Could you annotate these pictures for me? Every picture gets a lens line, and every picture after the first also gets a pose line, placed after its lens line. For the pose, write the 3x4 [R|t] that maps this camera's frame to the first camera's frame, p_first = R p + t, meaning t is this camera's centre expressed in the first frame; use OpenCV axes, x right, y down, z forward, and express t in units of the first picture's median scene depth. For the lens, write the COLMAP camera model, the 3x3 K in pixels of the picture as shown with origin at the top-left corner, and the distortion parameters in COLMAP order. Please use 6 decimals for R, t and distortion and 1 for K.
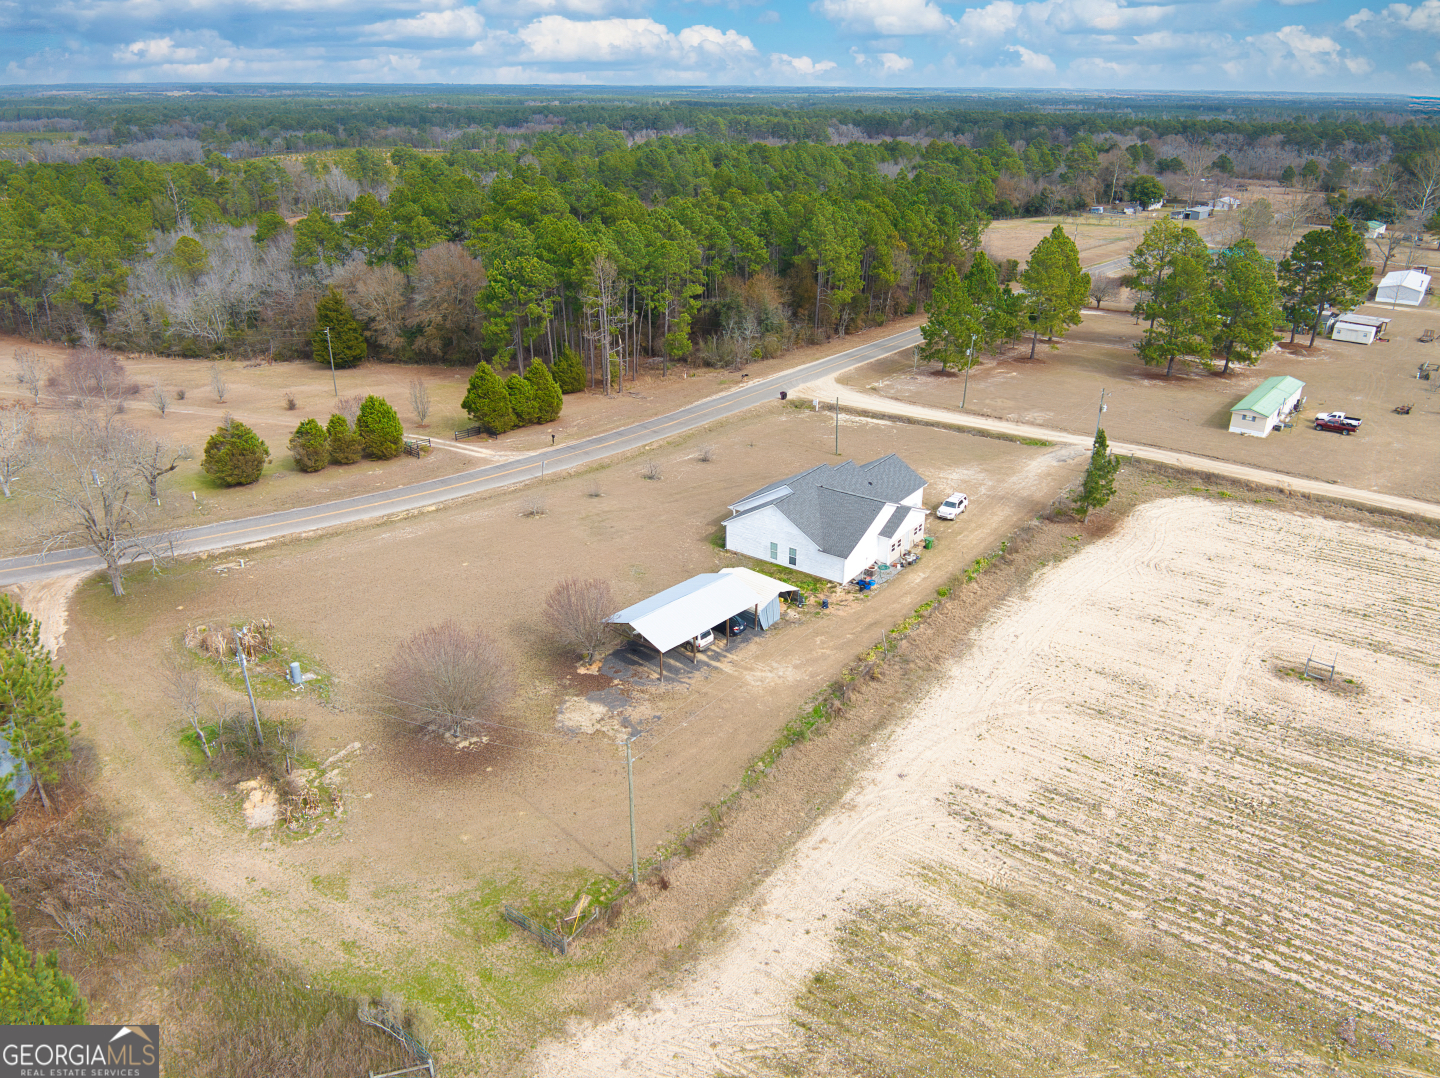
lens RADIAL K [[1024.7, 0, 723.8], [0, 1024.7, 525.1], [0, 0, 1]] dist [0.019452, -0.037474]
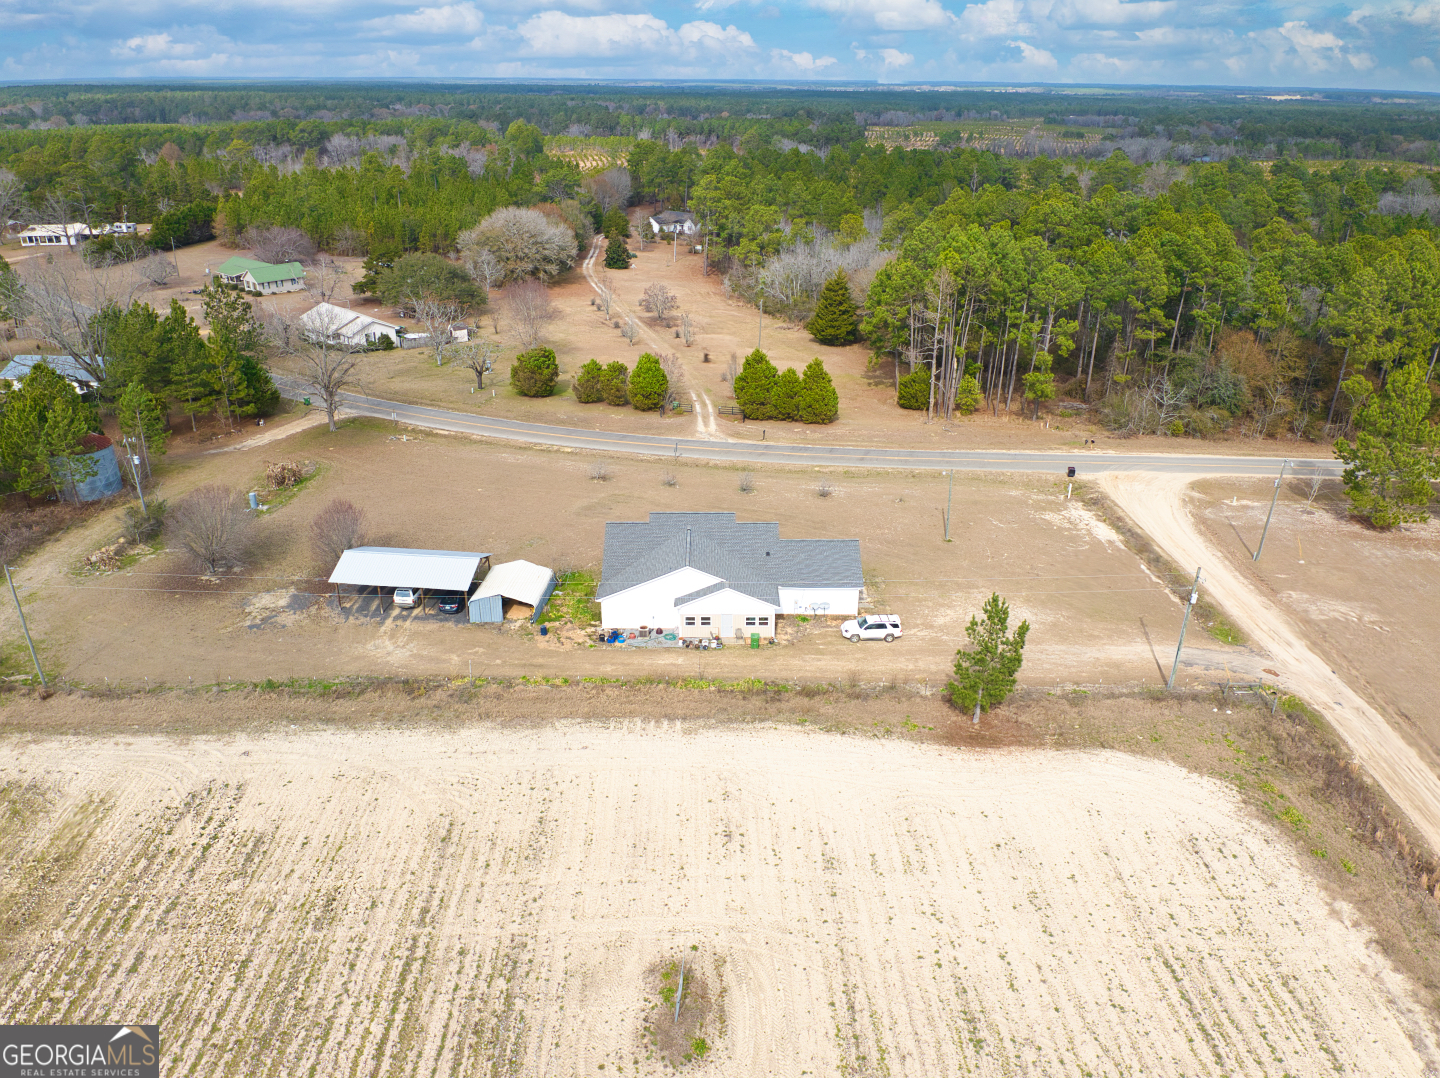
lens RADIAL K [[1020.4, 0, 723.0], [0, 1020.4, 535.8], [0, 0, 1]] dist [0.006486, -0.038834]
pose [[0.586018, 0.330375, -0.739889, 0.786019], [-0.324087, 0.932455, 0.159671, -0.188174], [0.742664, 0.146218, 0.653506, 0.463993]]
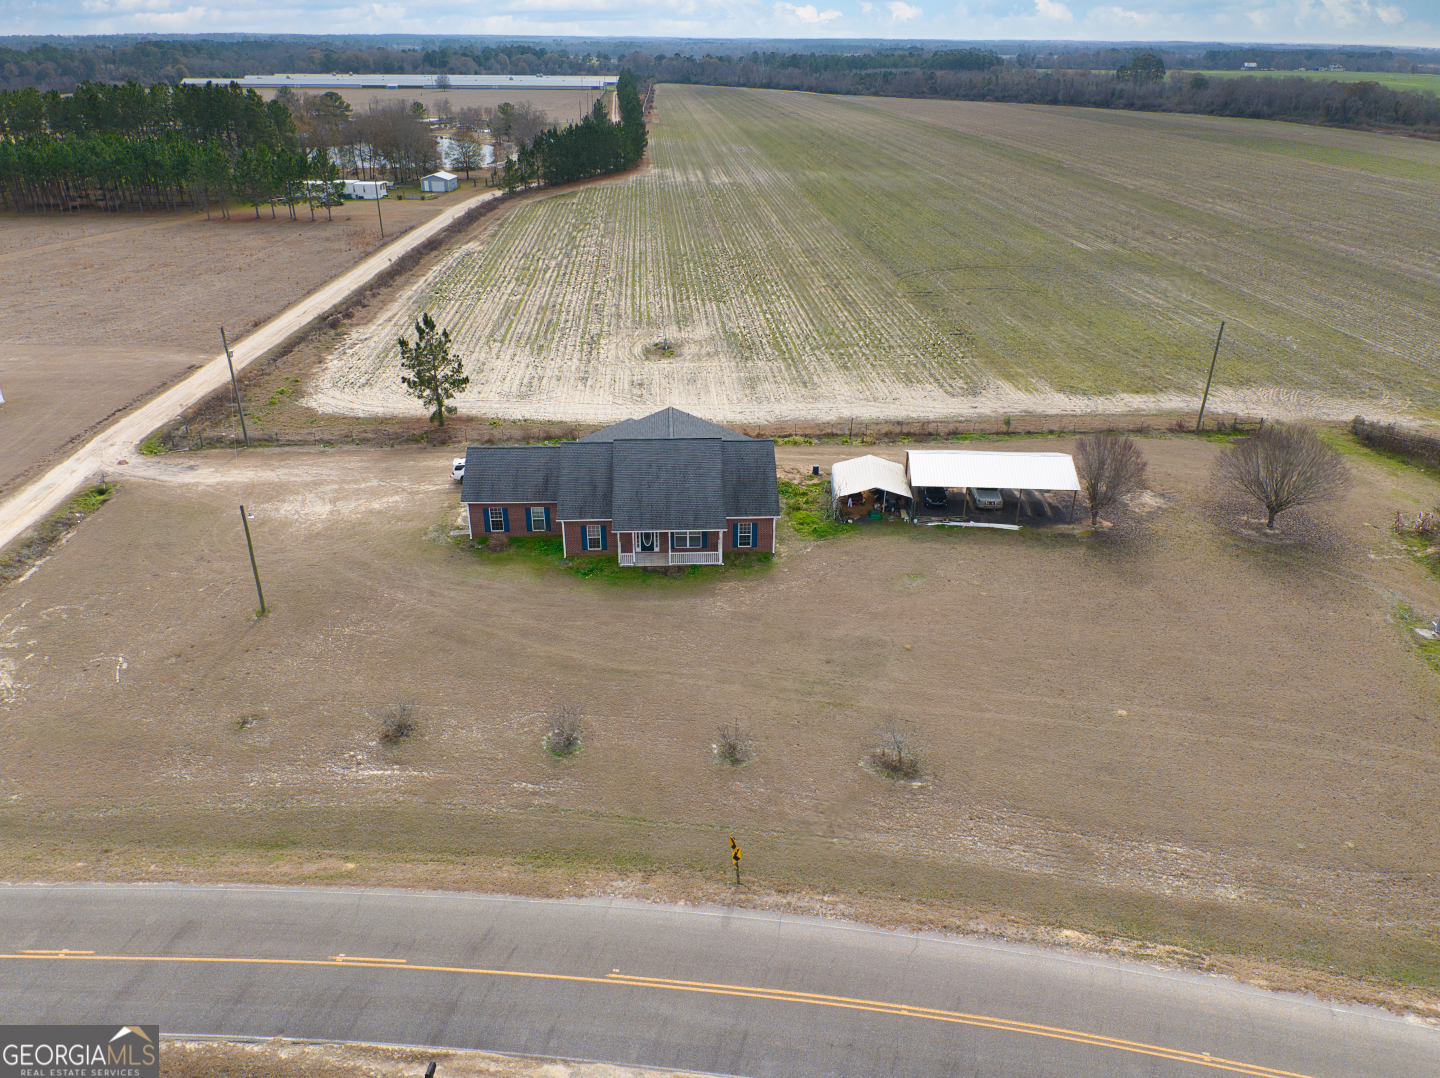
lens RADIAL K [[1024.7, 0, 723.8], [0, 1024.7, 525.1], [0, 0, 1]] dist [0.019452, -0.037474]
pose [[-0.621353, -0.347293, 0.702359, -0.479544], [0.299488, 0.723068, 0.622479, -0.452560], [-0.724036, 0.597127, -0.345270, 1.302253]]
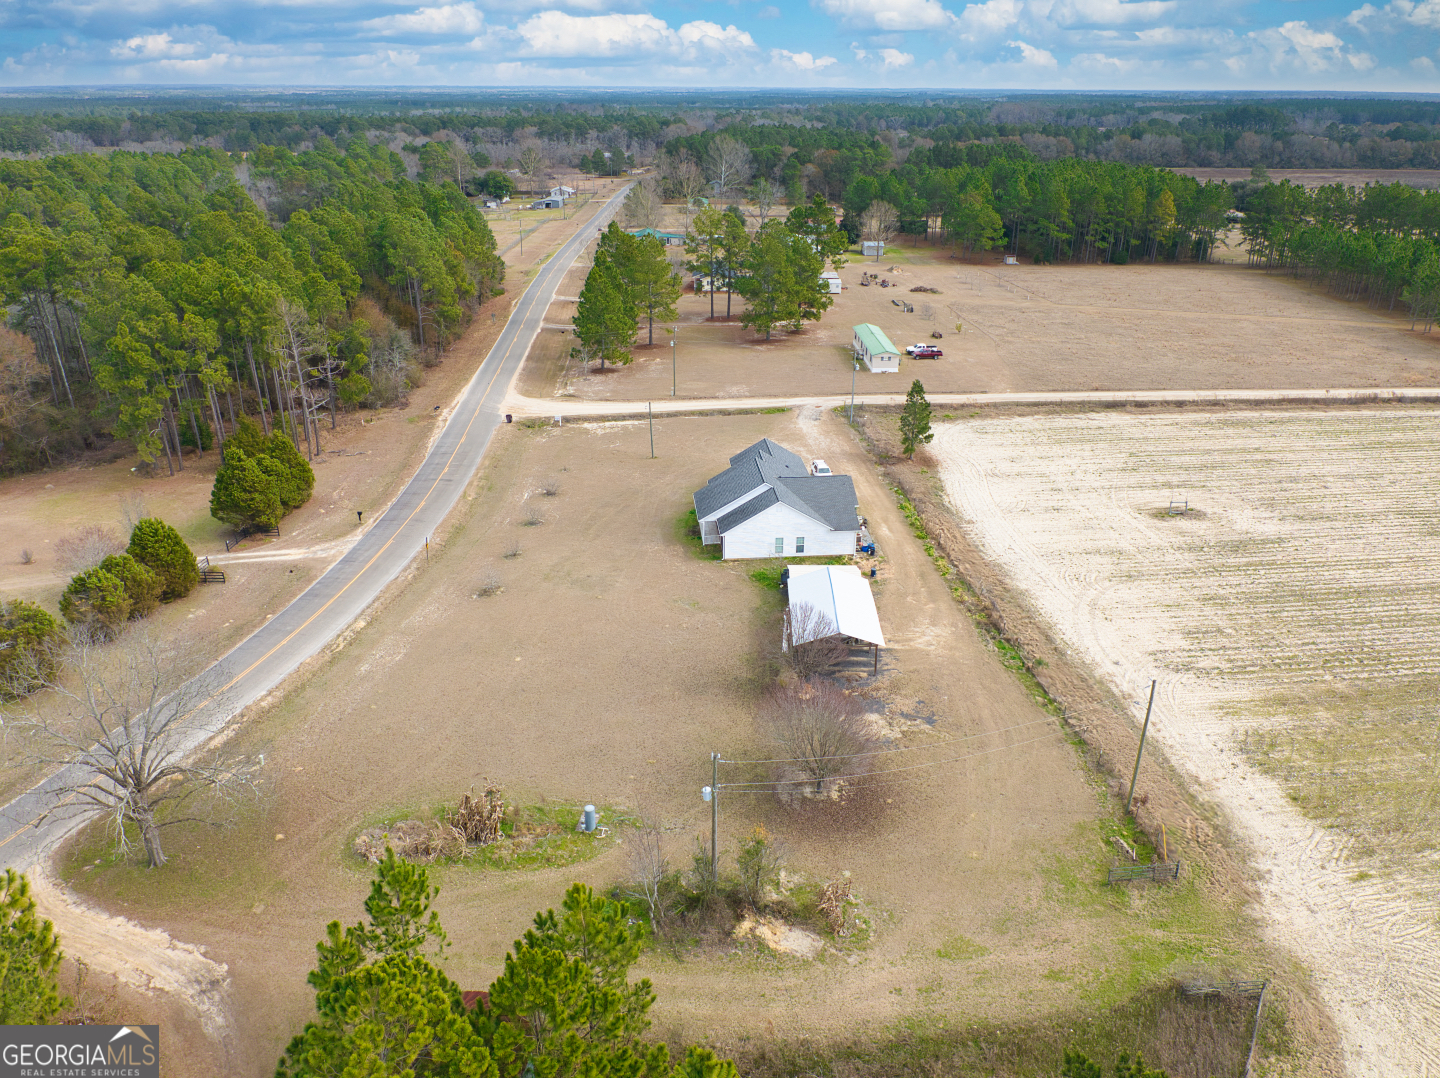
lens RADIAL K [[1015.9, 0, 724.4], [0, 1015.9, 539.9], [0, 0, 1]] dist [0.031202, -0.047070]
pose [[0.755216, -0.270332, 0.597134, -0.611527], [0.259682, 0.959847, 0.106110, -0.104955], [-0.601842, 0.074929, 0.795092, 0.209506]]
